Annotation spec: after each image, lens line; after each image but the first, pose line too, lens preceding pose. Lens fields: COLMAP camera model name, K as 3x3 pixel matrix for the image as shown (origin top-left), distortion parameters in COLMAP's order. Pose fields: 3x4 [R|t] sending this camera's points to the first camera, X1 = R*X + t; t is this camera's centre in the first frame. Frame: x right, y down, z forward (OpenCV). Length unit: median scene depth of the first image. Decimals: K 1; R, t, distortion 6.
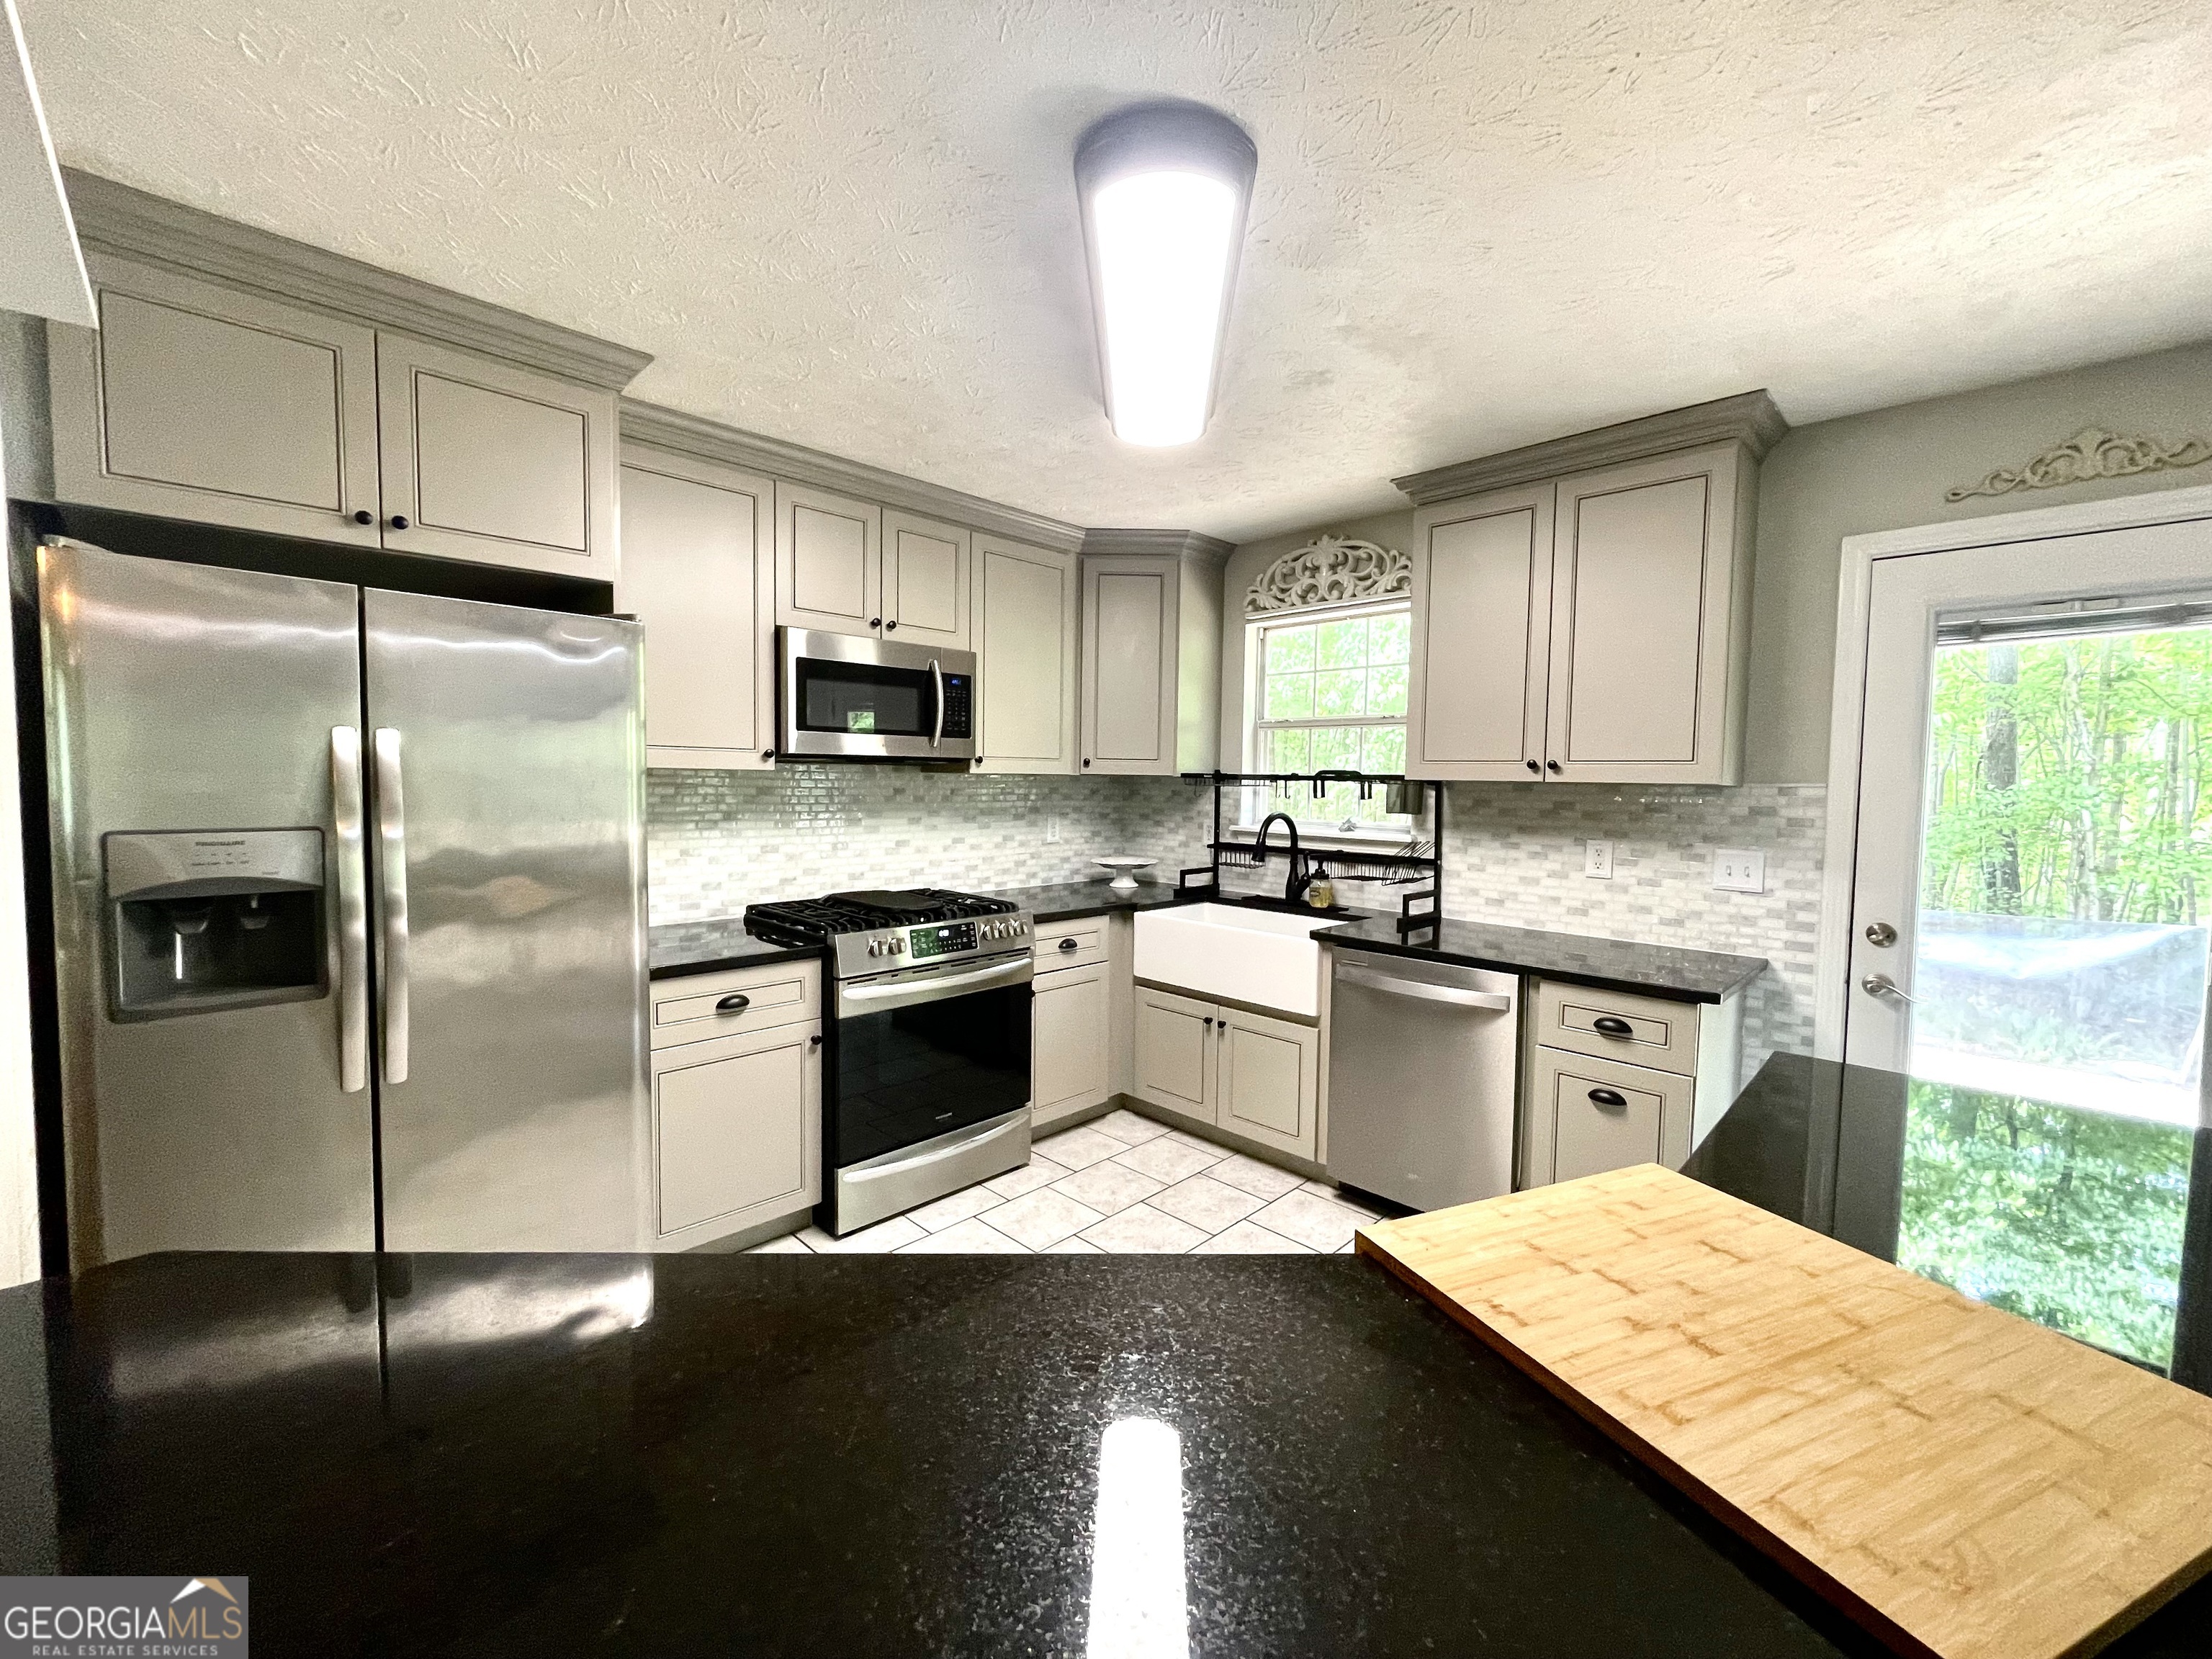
lens RADIAL K [[889.9, 0, 1104.5], [0, 889.9, 823.1], [0, 0, 1]] dist [-0.001926, 0.000010]
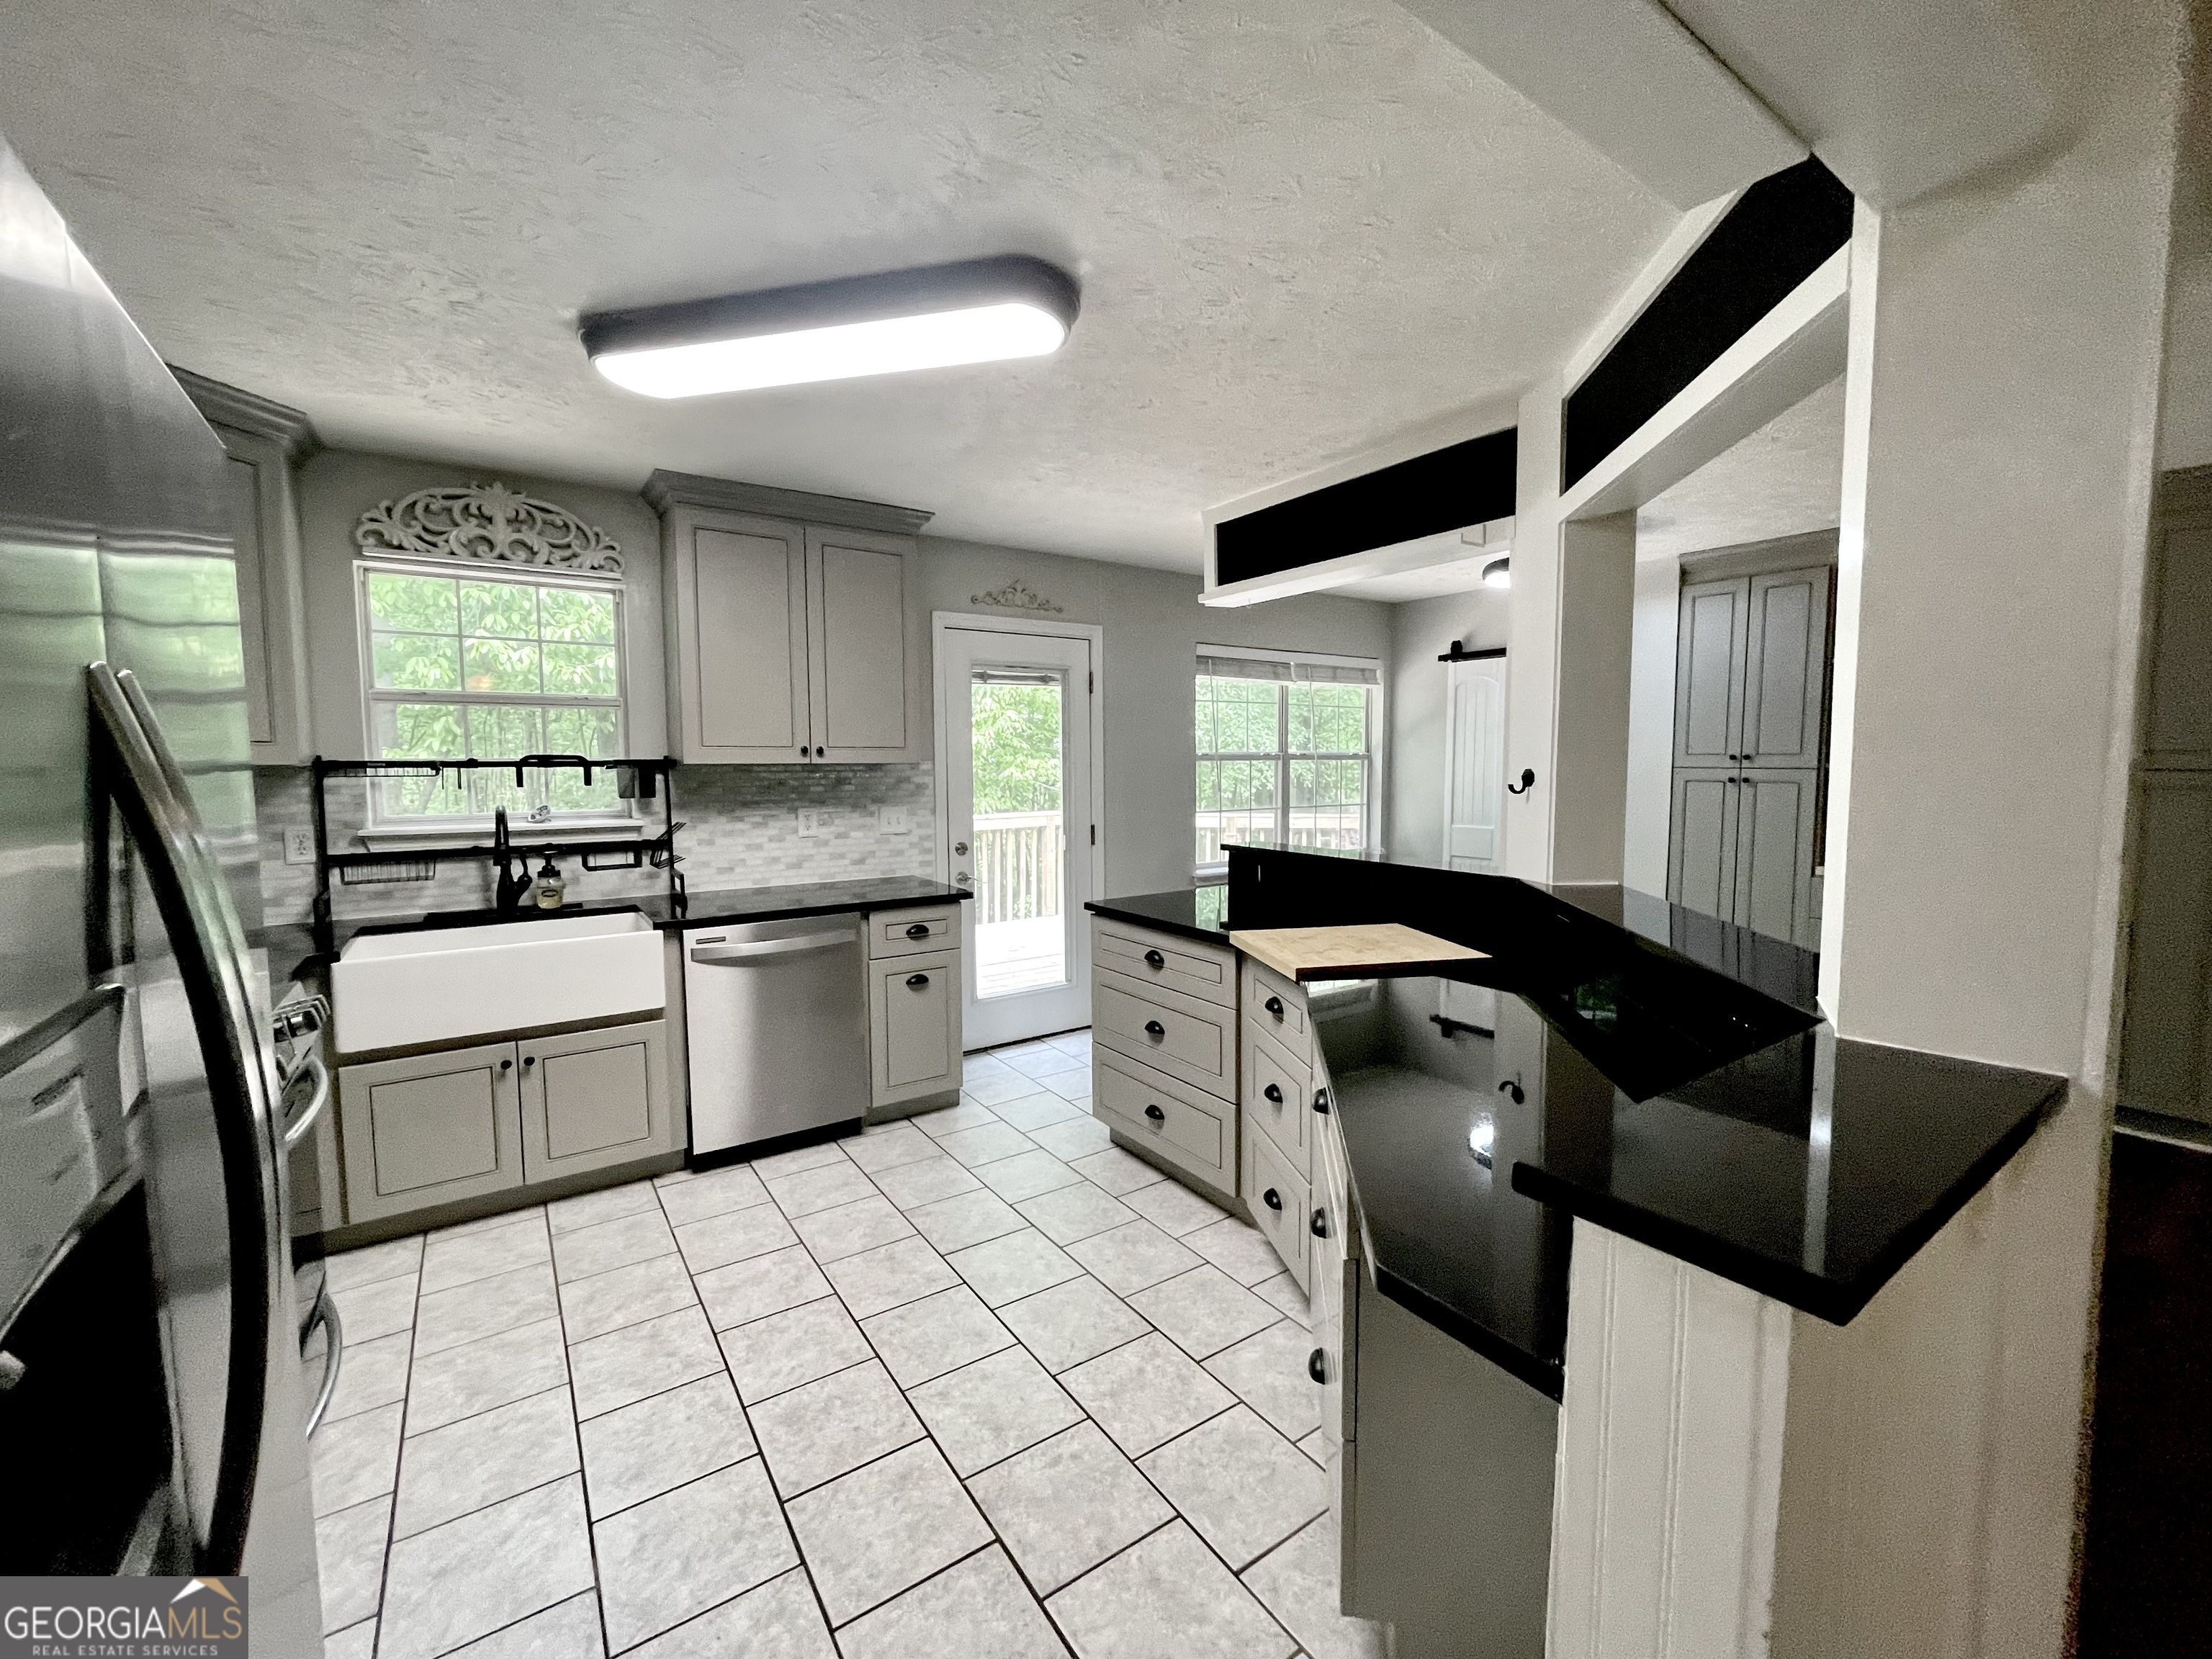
lens RADIAL K [[888.3, 0, 1105.0], [0, 888.3, 824.9], [0, 0, 1]] dist [-0.002995, -0.000124]
pose [[0.183056, -0.086957, 0.979249, -0.549266], [0.057425, 0.995325, 0.077650, -0.027530], [-0.981424, 0.042019, 0.187194, 0.293389]]
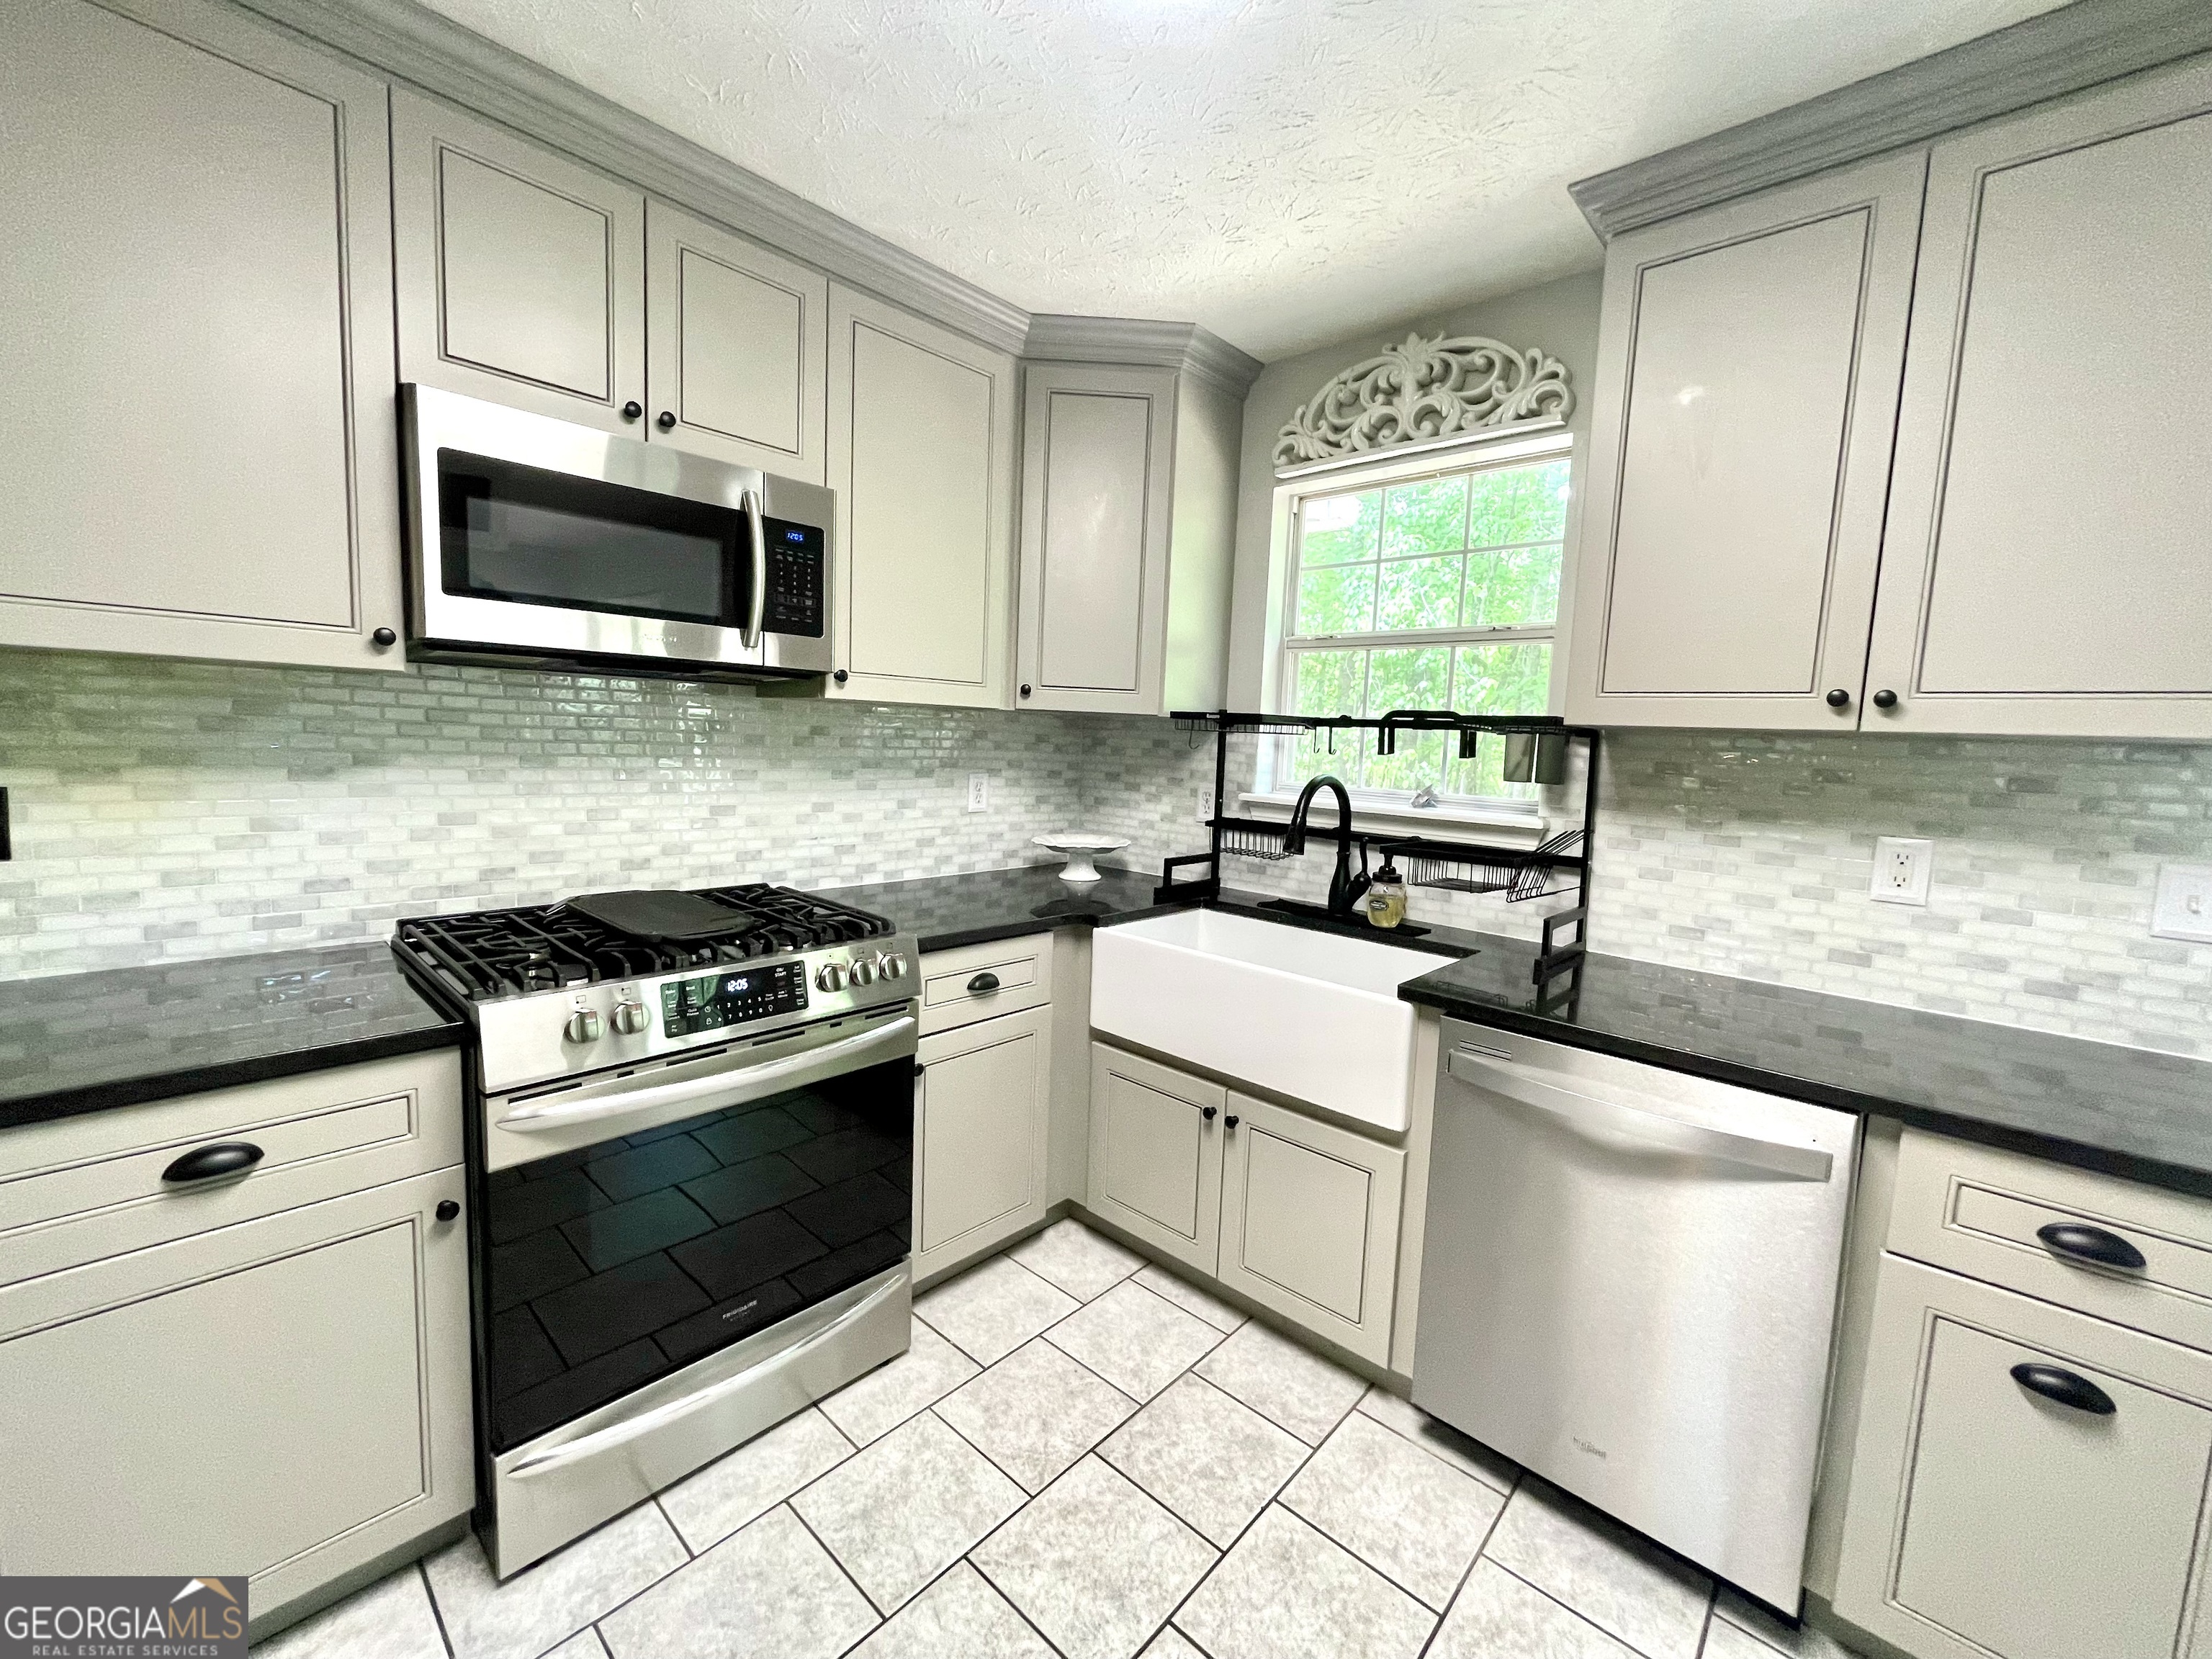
lens RADIAL K [[889.9, 0, 1104.5], [0, 889.9, 823.1], [0, 0, 1]] dist [-0.001926, 0.000010]
pose [[0.998963, 0.022283, 0.039709, 0.015360], [-0.024130, 0.998619, 0.046664, -0.004041], [-0.038614, -0.047574, 0.998121, 0.392060]]
